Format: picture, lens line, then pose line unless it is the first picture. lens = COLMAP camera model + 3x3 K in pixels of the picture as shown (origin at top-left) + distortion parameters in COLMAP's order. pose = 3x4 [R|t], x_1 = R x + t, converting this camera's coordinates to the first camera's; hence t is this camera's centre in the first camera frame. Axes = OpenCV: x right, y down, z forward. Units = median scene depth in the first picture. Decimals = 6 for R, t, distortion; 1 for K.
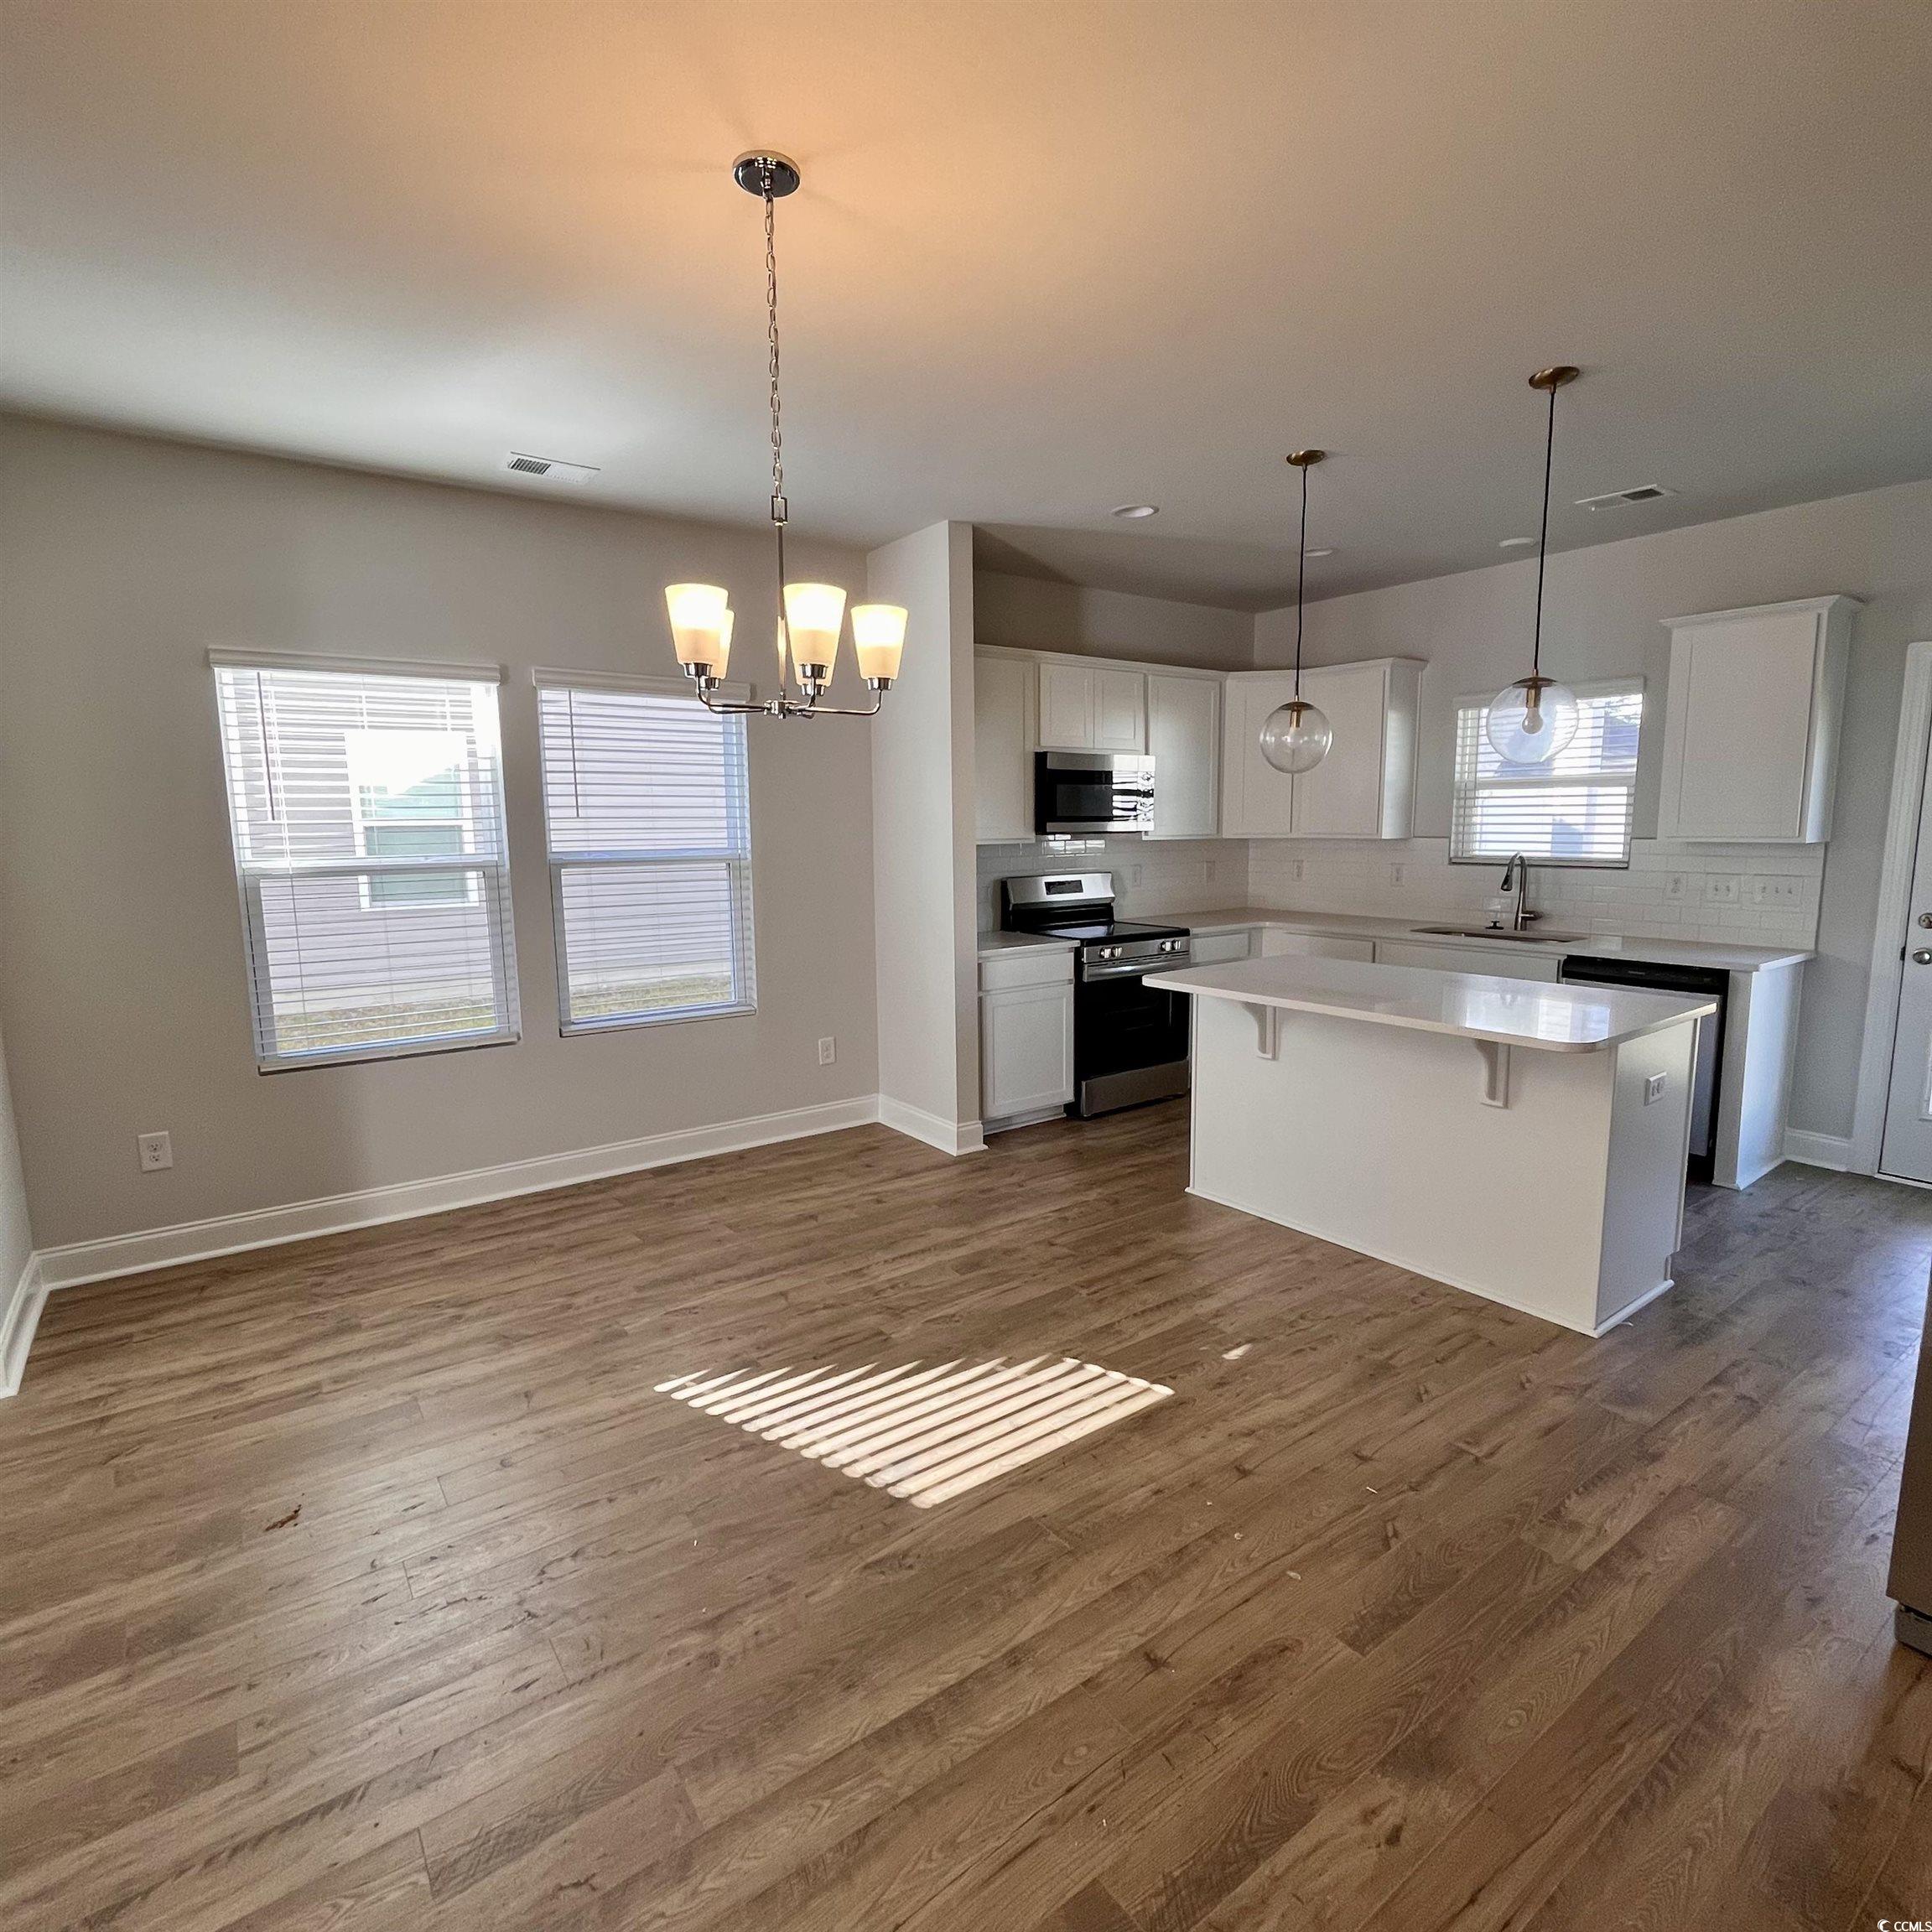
lens RADIAL K [[1032.8, 0, 967.9], [0, 1032.8, 971.3], [0, 0, 1]] dist [-0.002029, -0.000804]
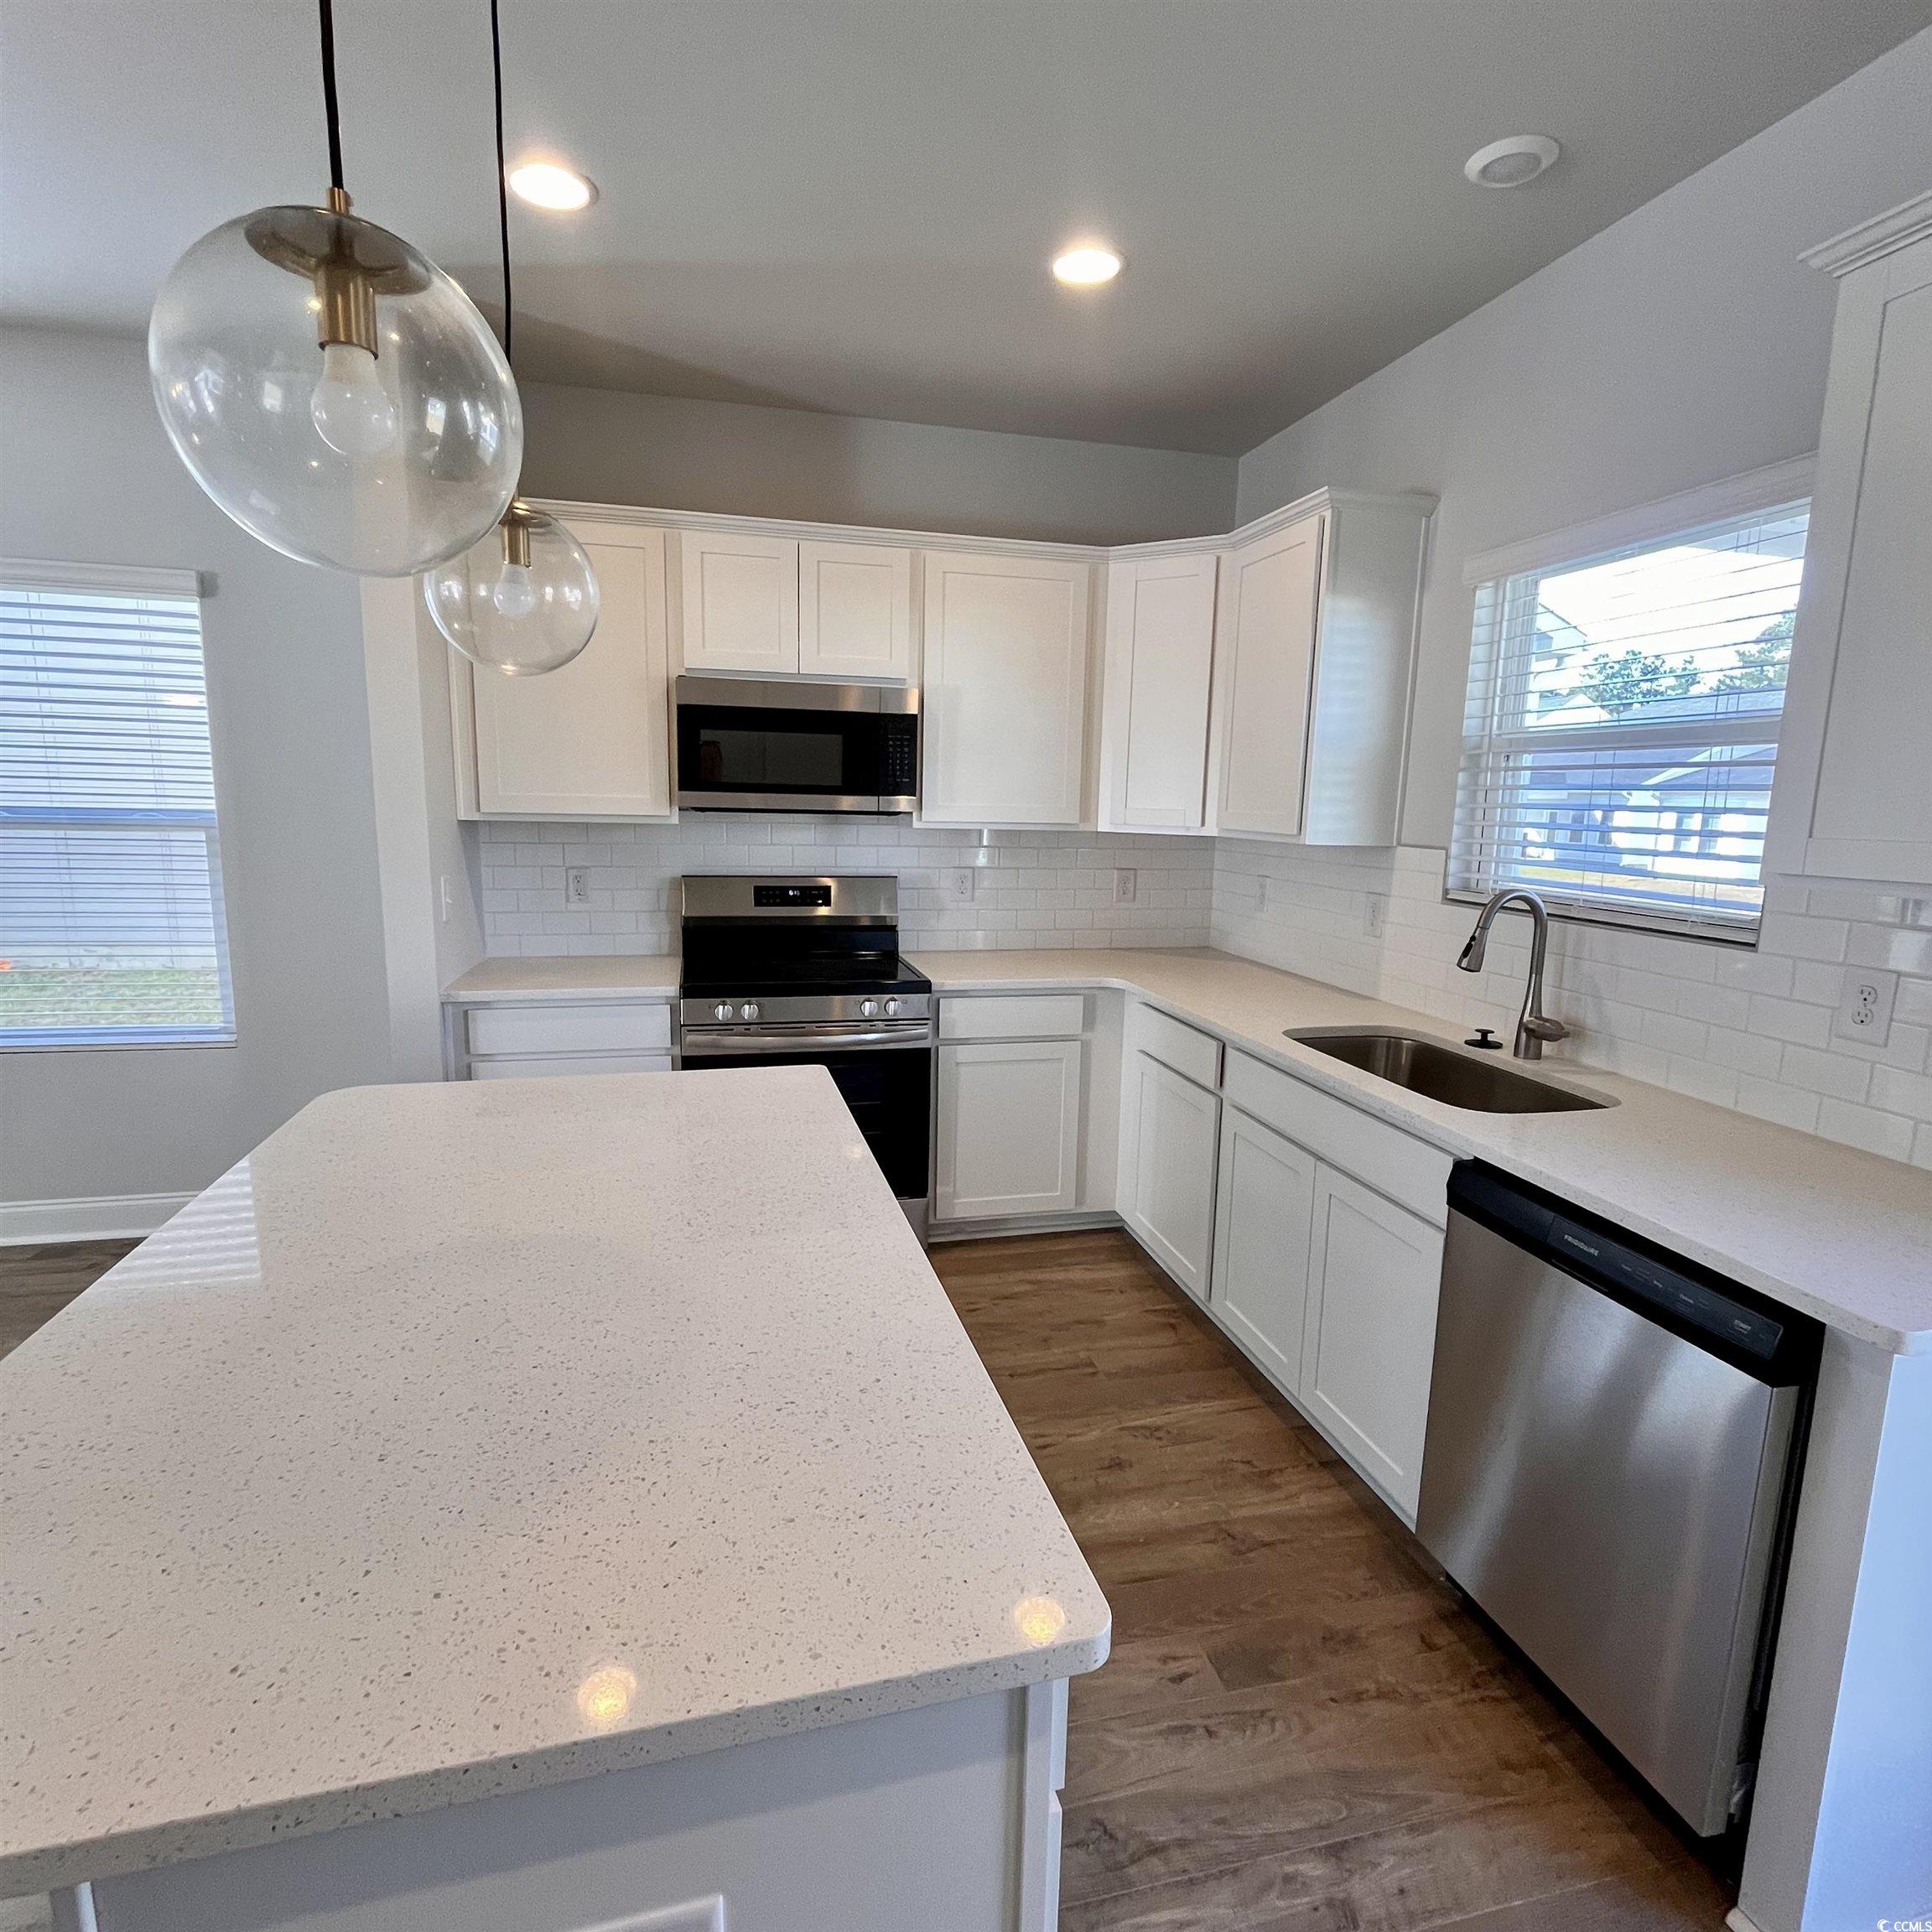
lens RADIAL K [[1034.7, 0, 973.9], [0, 1034.7, 954.5], [0, 0, 1]] dist [0.012726, 0.000155]
pose [[0.928245, 0.086133, -0.361859, 0.630174], [-0.085919, 0.996162, 0.016715, -0.095990], [0.361910, 0.015575, 0.932083, 0.645307]]
